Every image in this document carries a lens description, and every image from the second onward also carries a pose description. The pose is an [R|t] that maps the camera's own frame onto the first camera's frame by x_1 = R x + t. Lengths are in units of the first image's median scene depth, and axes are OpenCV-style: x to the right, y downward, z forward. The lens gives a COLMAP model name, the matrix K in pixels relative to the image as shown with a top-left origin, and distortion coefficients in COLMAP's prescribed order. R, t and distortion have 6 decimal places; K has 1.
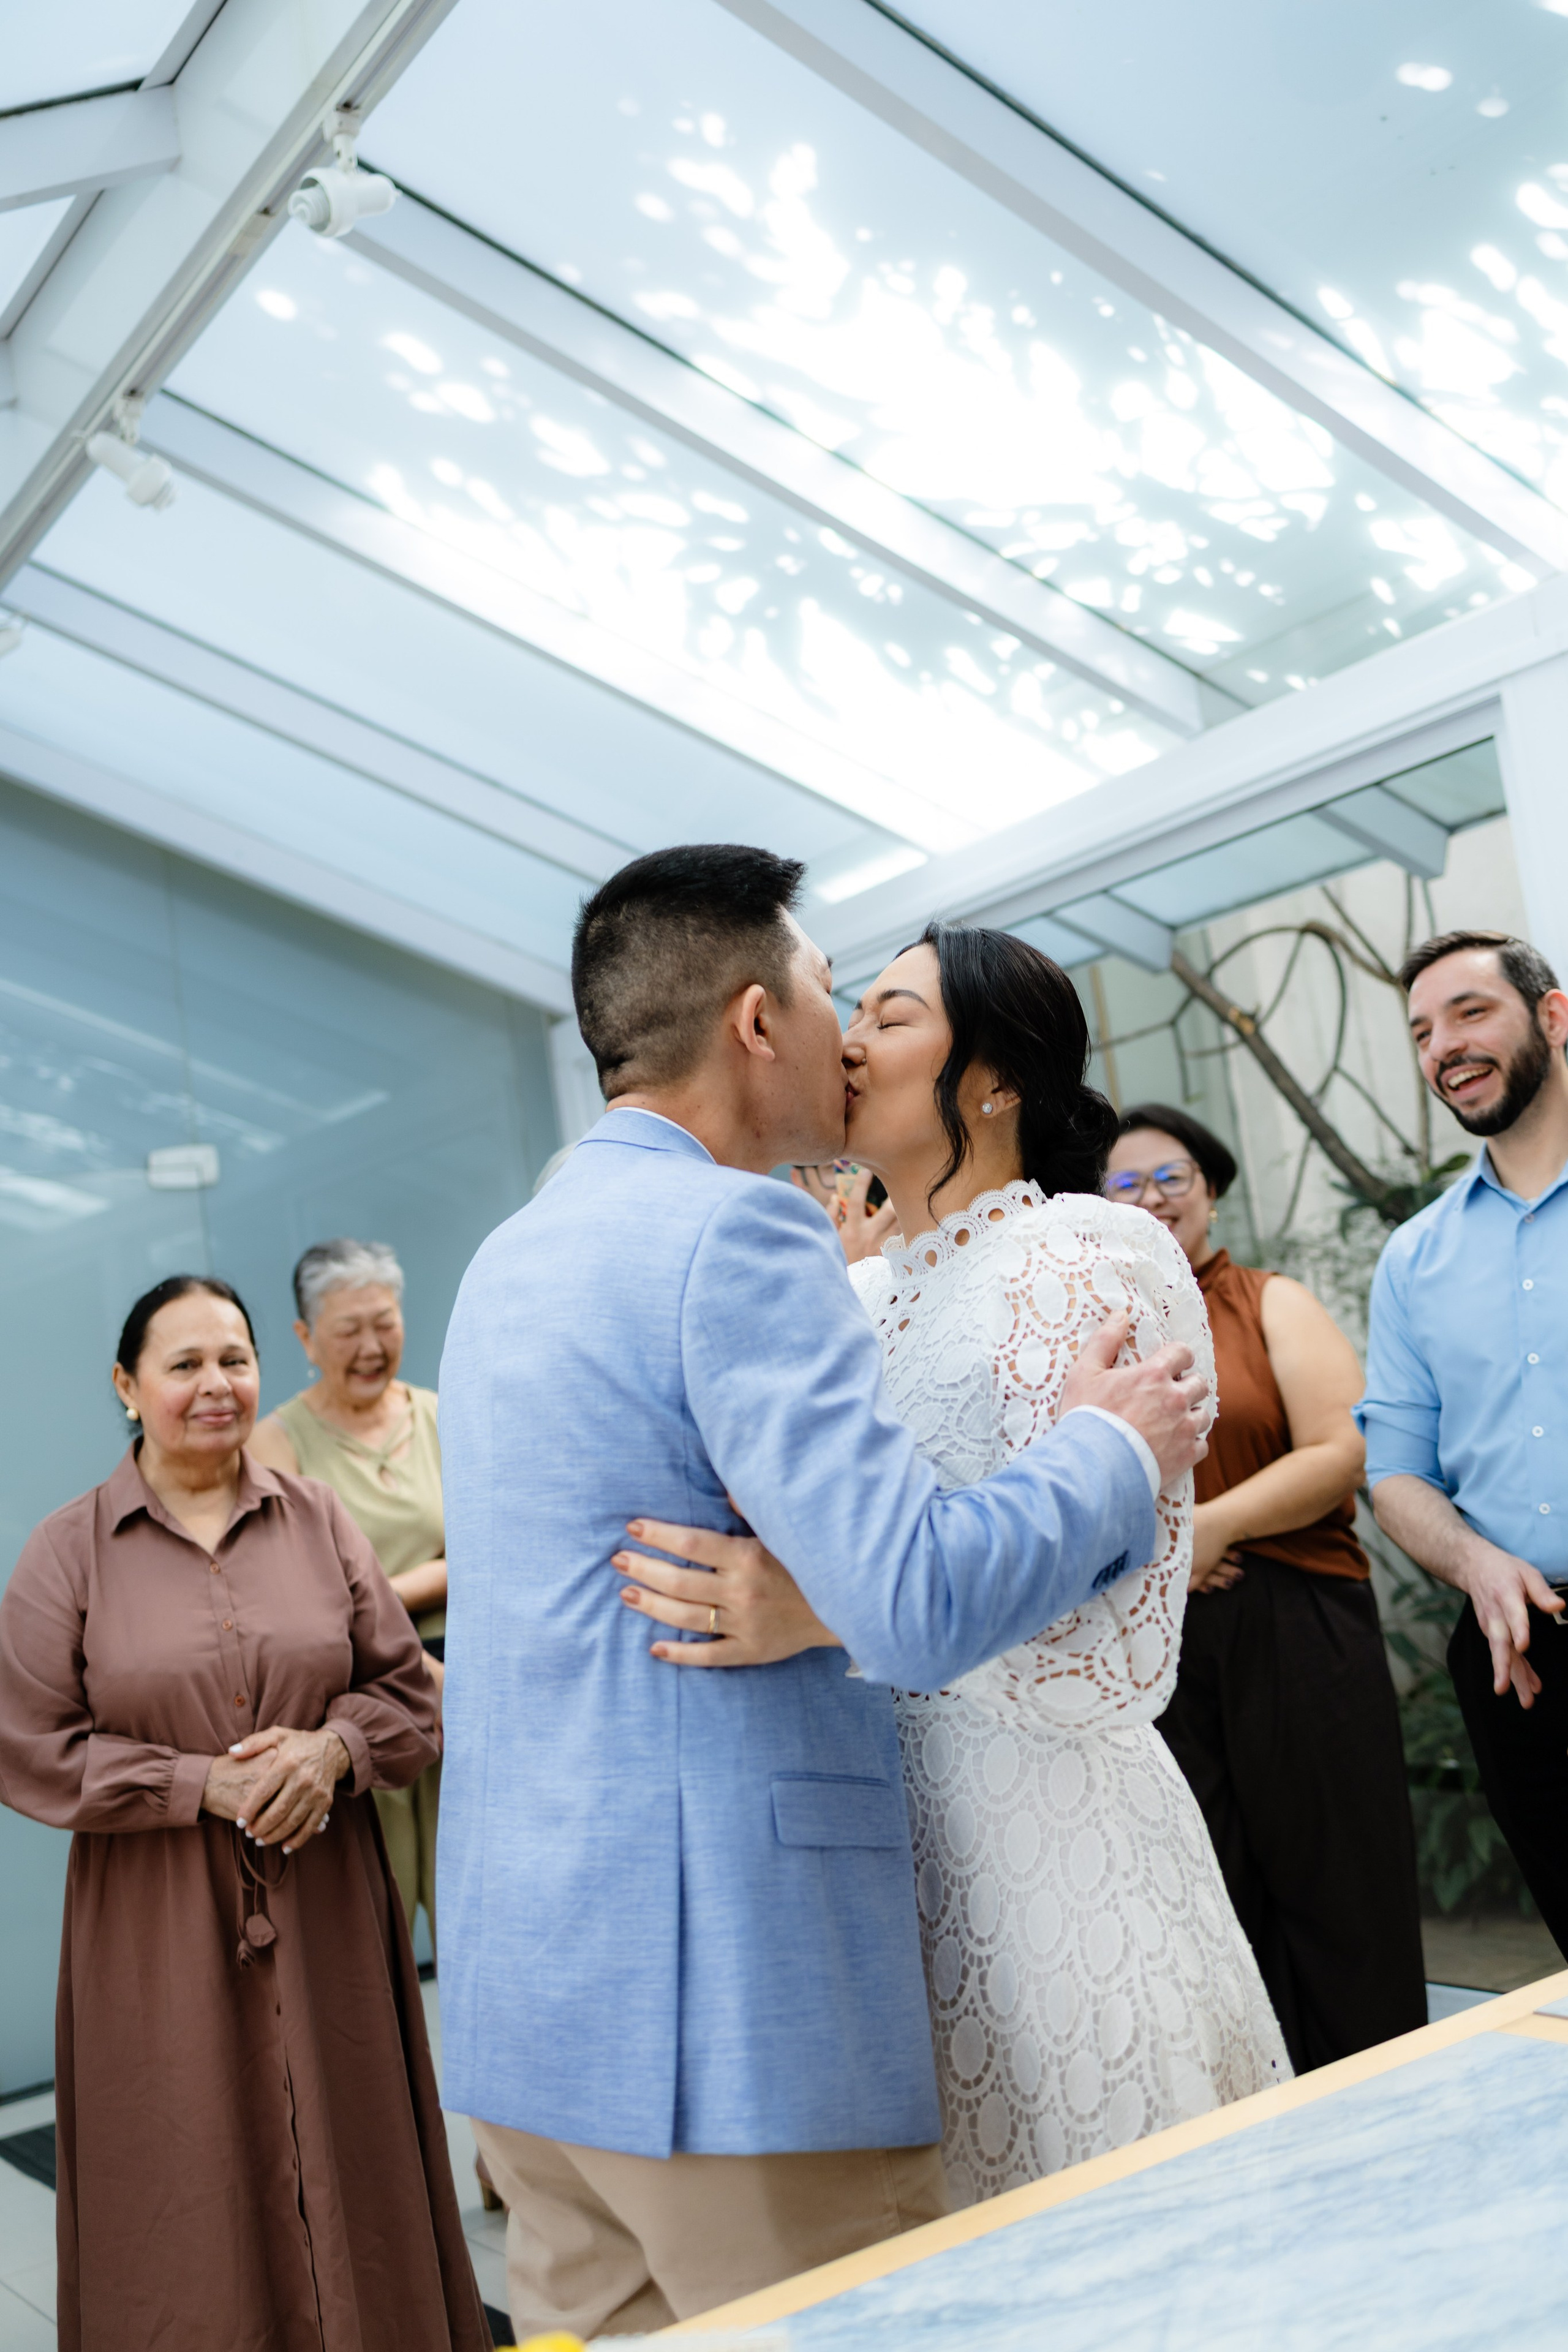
lens RADIAL K [[2394.2, 0, 784.0], [0, 2394.2, 1176.0], [0, 0, 1]] dist [0.069116, -0.025120]
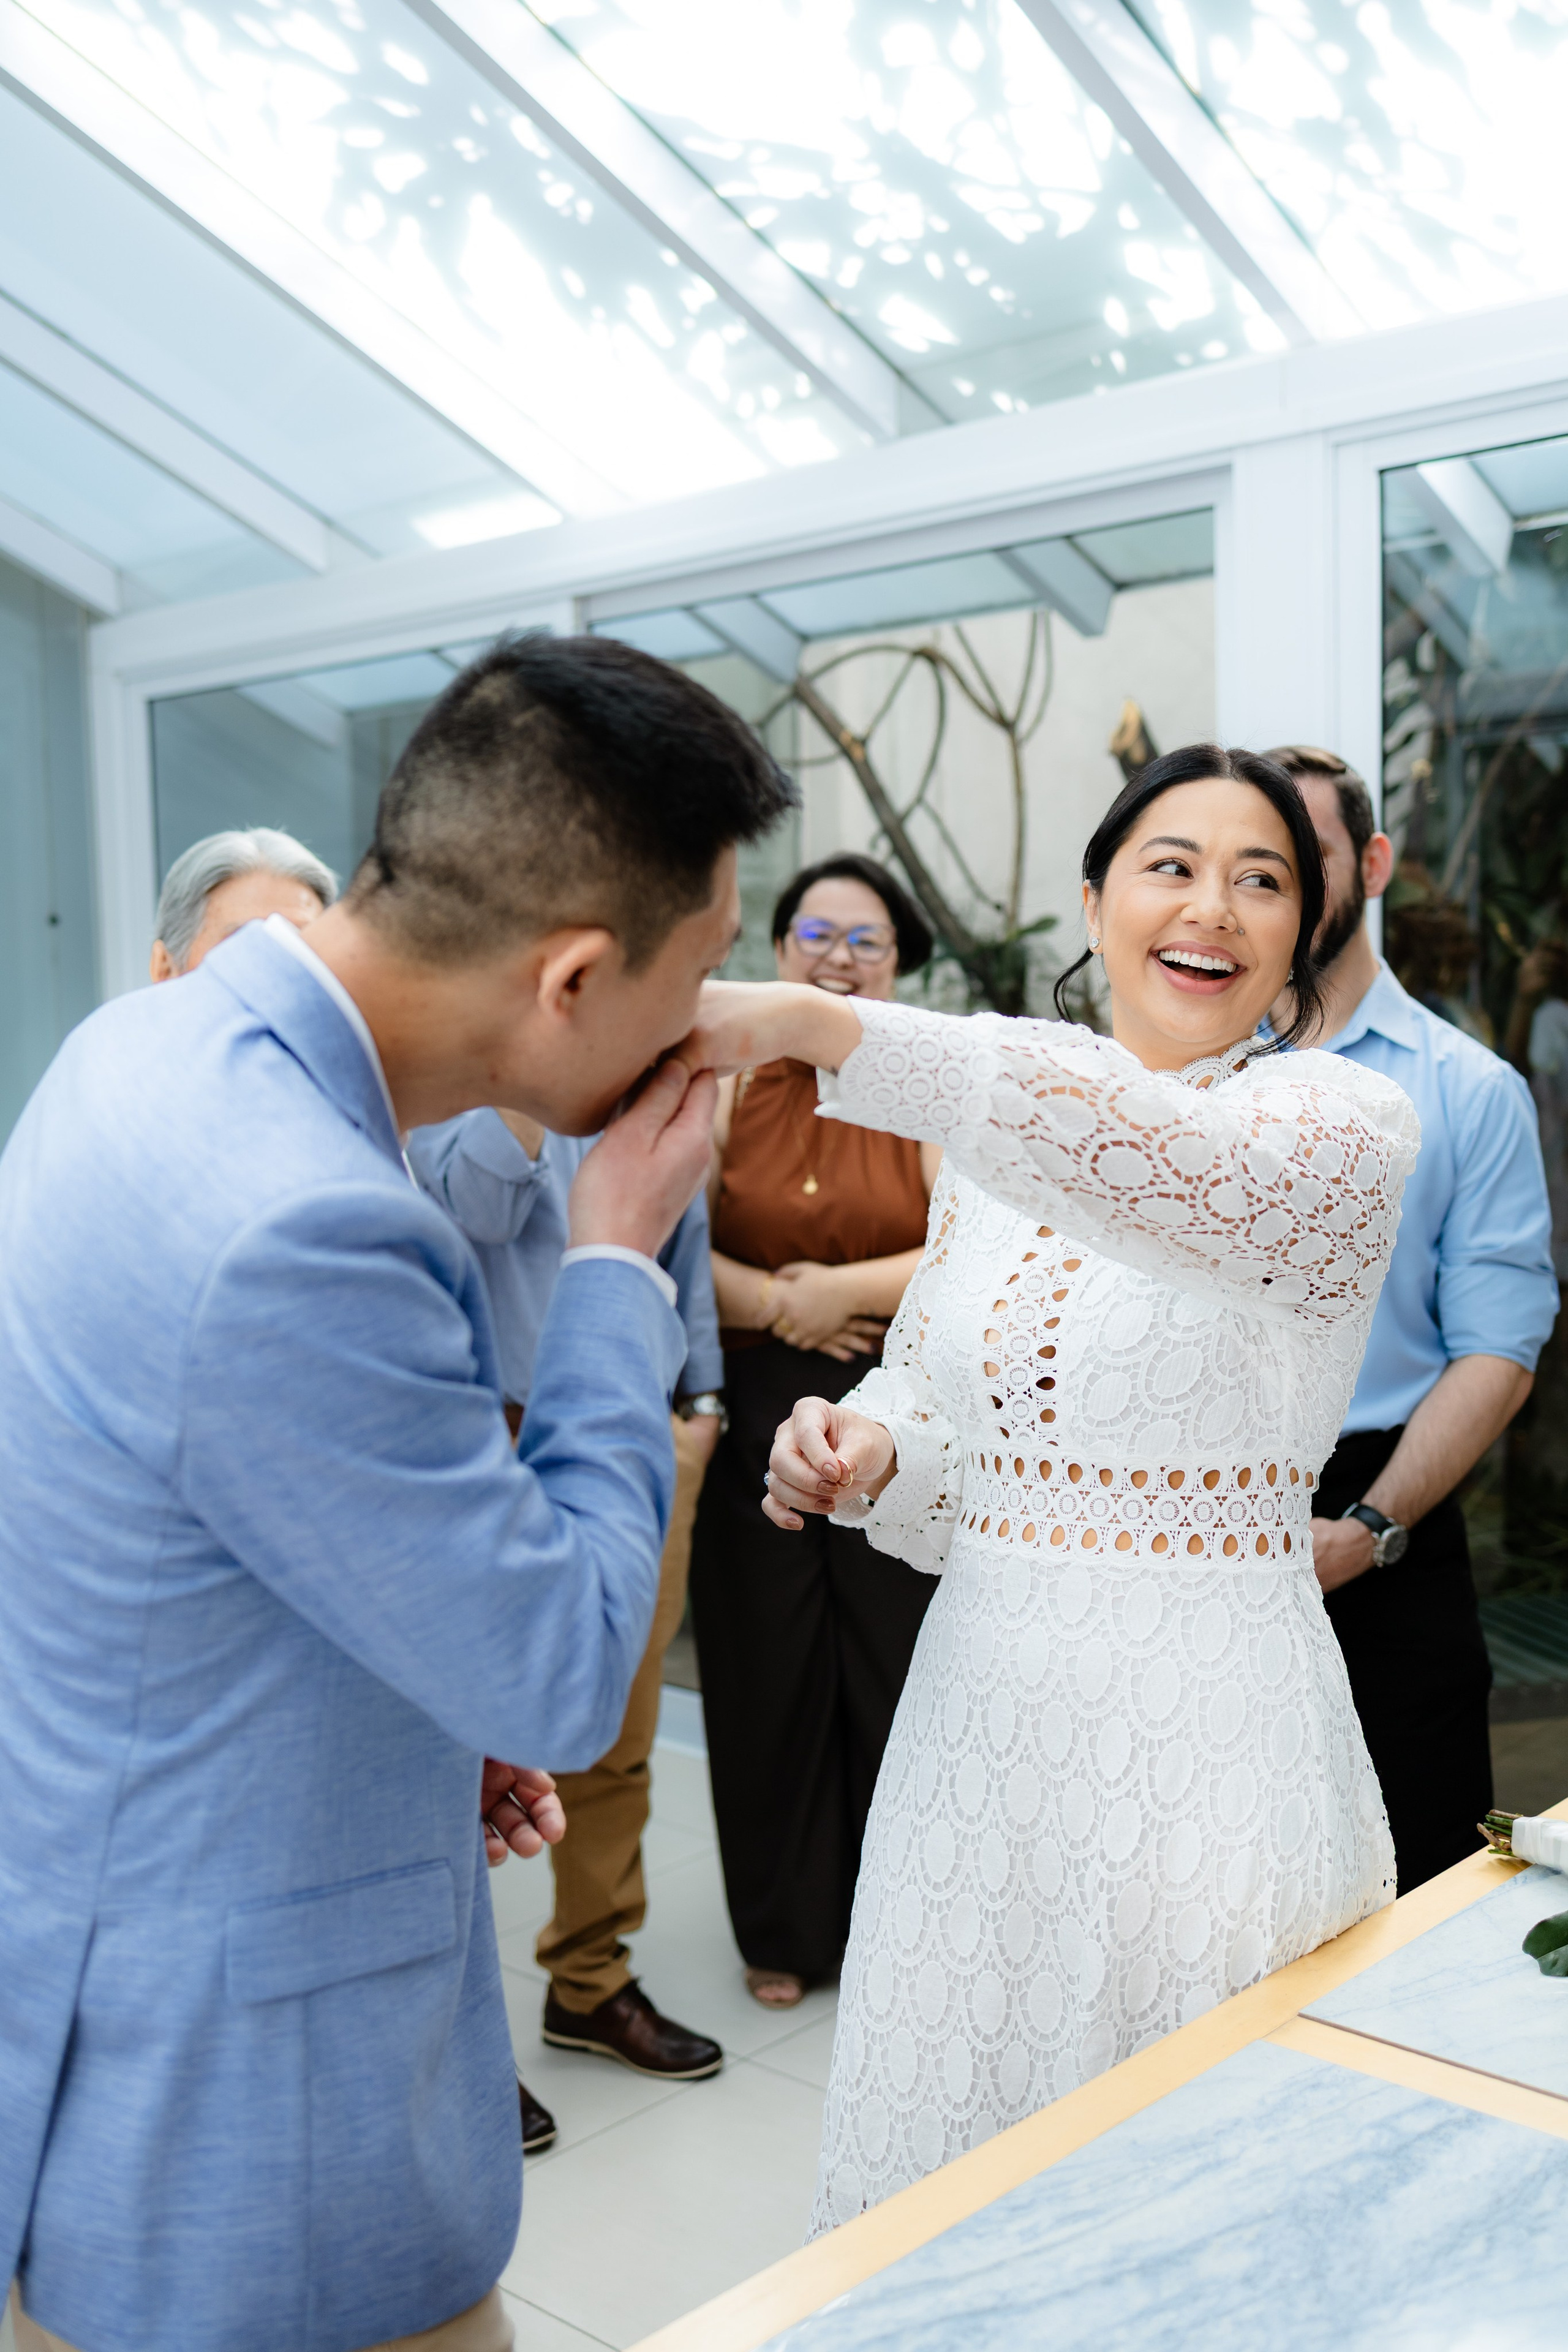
lens RADIAL K [[2394.2, 0, 784.0], [0, 2394.2, 1176.0], [0, 0, 1]] dist [0.069116, -0.025120]
pose [[0.966017, 0.105971, 0.235756, -0.060037], [-0.140060, 0.981189, 0.132859, -0.028812], [-0.217242, -0.161364, 0.962688, 0.094798]]
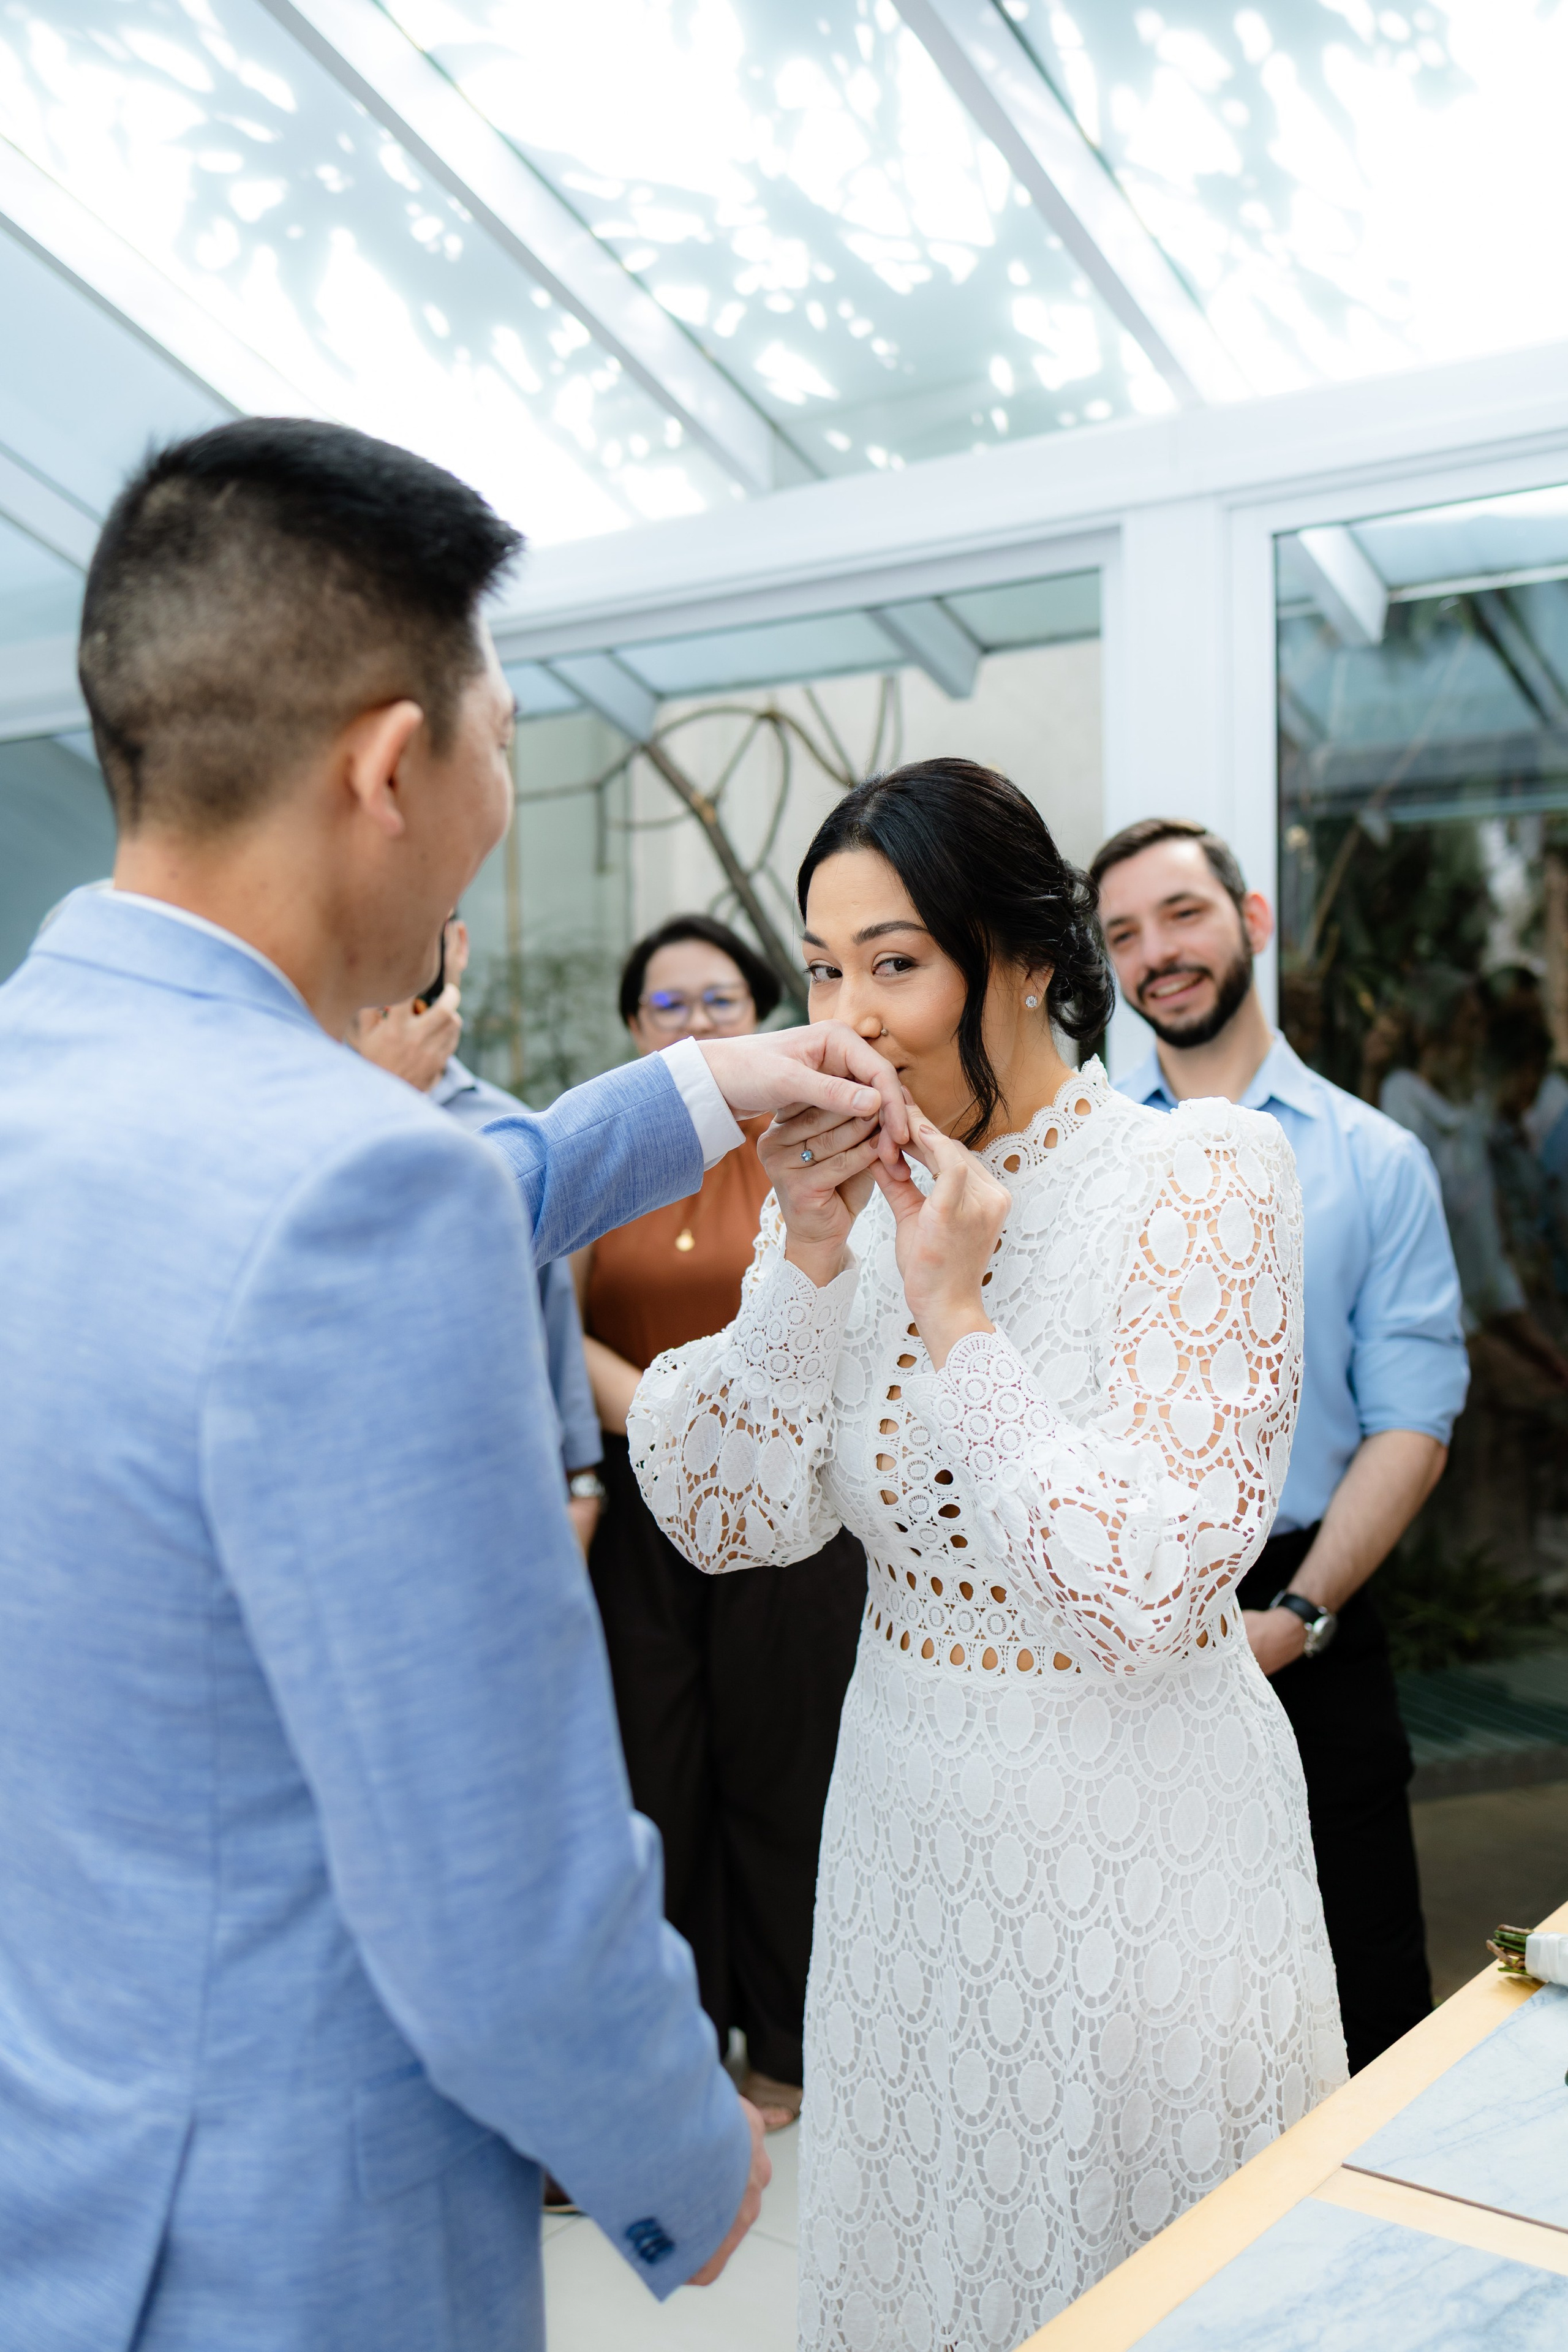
lens RADIAL K [[2394.2, 0, 784.0], [0, 2394.2, 1176.0], [0, 0, 1]] dist [0.069116, -0.025120]
pose [[0.941022, 0.113841, 0.318619, -0.086468], [-0.150170, 0.984389, 0.091800, -0.020197], [-0.303194, -0.134233, 0.943427, 0.140840]]
